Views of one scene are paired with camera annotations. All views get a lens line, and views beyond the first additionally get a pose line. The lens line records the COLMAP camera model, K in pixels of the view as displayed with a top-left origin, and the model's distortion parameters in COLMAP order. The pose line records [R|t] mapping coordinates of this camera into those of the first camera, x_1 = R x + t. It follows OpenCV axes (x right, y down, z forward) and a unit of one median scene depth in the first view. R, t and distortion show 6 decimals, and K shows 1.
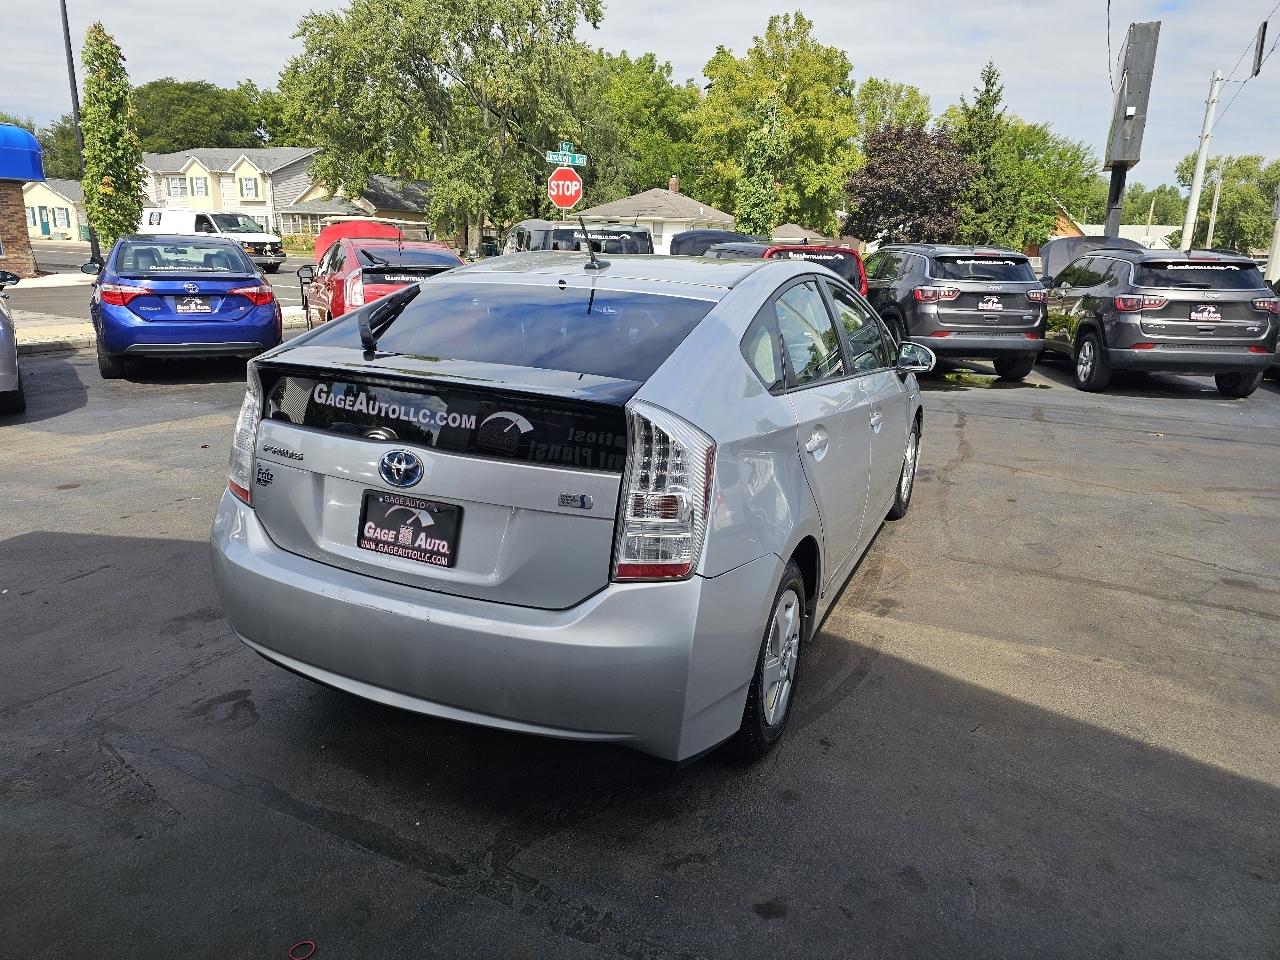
lens RADIAL K [[848.6, 0, 636.5], [0, 848.6, 472.6], [0, 0, 1]] dist [0.060810, -0.051550]
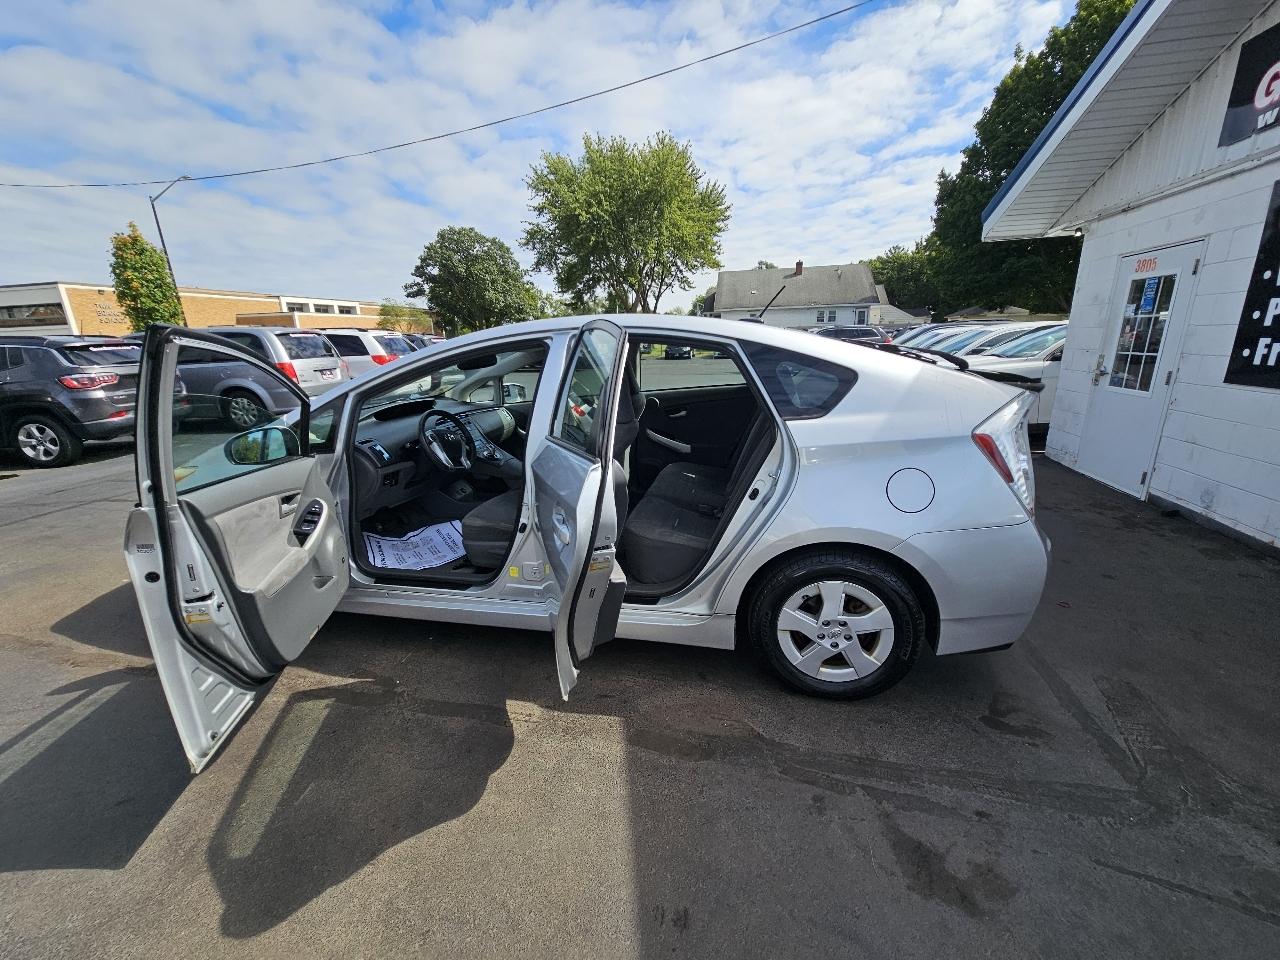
lens RADIAL K [[518.6, 0, 639.6], [0, 518.6, 480.0], [0, 0, 1]] dist [0.000607, -0.000321]
pose [[-0.215140, -0.284733, 0.934153, -0.046604], [0.272948, 0.900900, 0.337459, -0.018729], [-0.937664, 0.327576, -0.116102, 0.073161]]
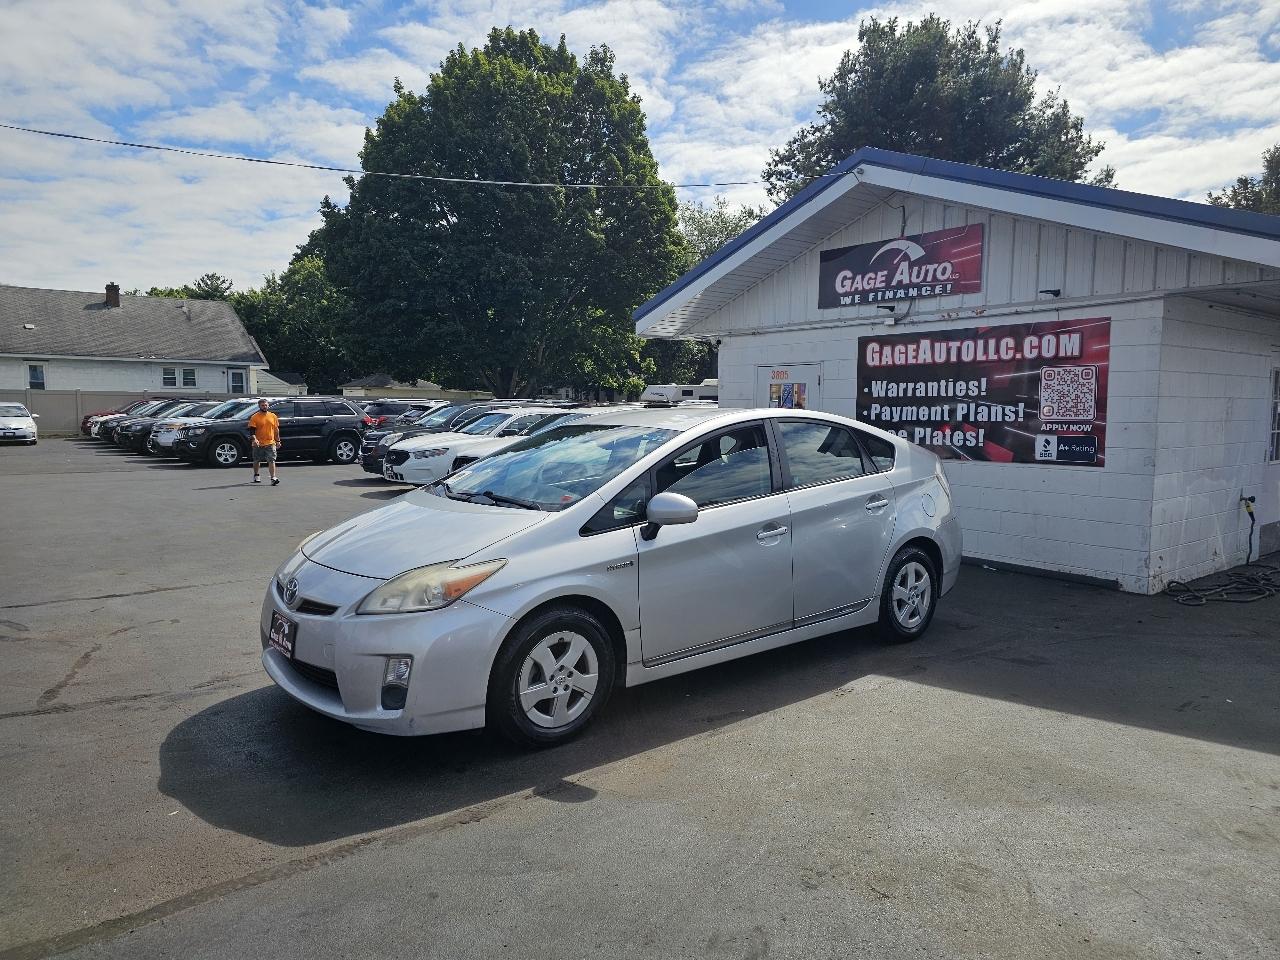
lens RADIAL K [[848.6, 0, 623.9], [0, 848.6, 474.8], [0, 0, 1]] dist [0.060810, -0.051550]
pose [[-0.894239, -0.075053, 0.441253, -0.032239], [0.082000, 0.941685, 0.326352, -0.041637], [-0.440015, 0.328019, -0.835937, 0.152033]]
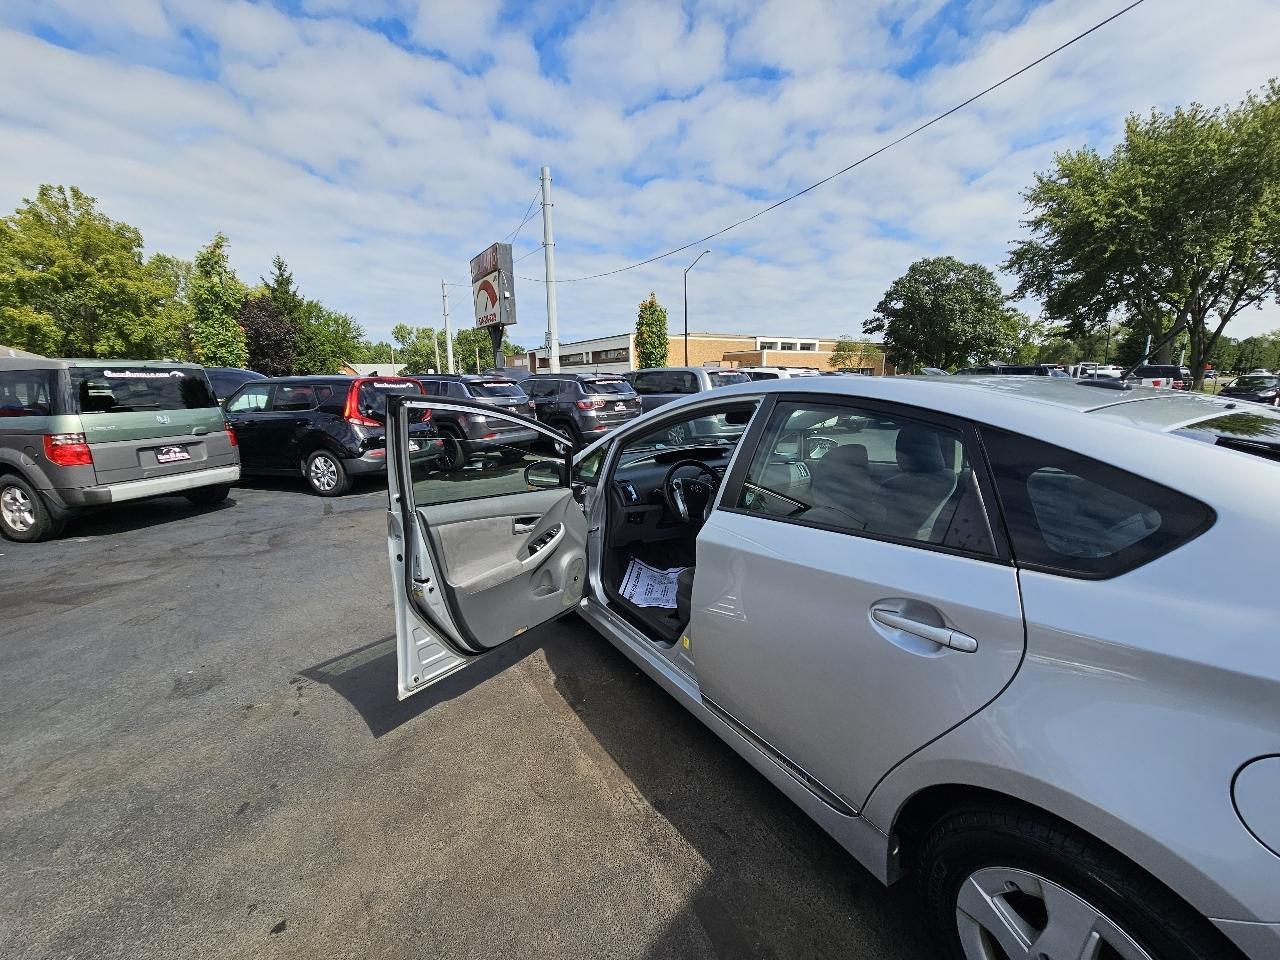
lens RADIAL K [[518.6, 0, 640.0], [0, 518.6, 479.7], [0, 0, 1]] dist [0.000607, -0.000321]
pose [[0.553868, -0.195639, 0.809293, -0.039240], [0.244607, 0.967343, 0.066441, -0.016264], [-0.795863, 0.161159, 0.583635, 0.058476]]
